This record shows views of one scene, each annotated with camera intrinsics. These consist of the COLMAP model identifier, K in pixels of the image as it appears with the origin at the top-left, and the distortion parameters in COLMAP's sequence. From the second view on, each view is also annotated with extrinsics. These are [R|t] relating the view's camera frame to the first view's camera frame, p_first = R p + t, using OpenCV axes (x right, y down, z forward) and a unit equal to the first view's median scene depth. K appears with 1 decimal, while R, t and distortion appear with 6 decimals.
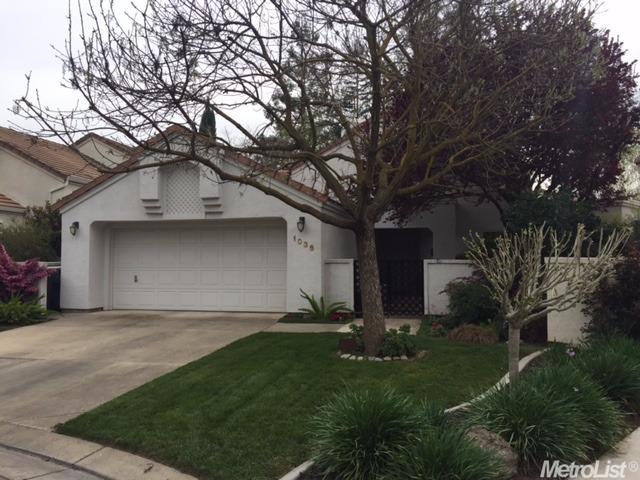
lens RADIAL K [[553.4, 0, 320.0], [0, 553.4, 240.3], [0, 0, 1]] dist [0.041851, -0.024864]
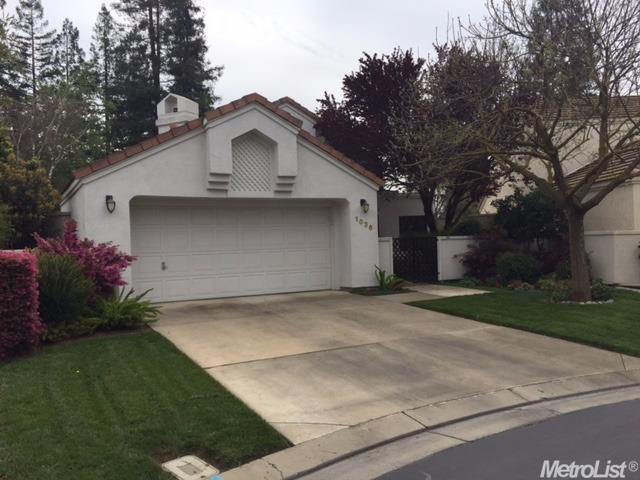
lens RADIAL K [[553.4, 0, 320.0], [0, 553.4, 239.1], [0, 0, 1]] dist [0.041851, -0.024864]
pose [[0.743846, -0.018090, 0.668106, -0.779217], [-0.000382, 0.999622, 0.027492, 0.006108], [-0.668350, -0.020705, 0.743558, 0.238397]]
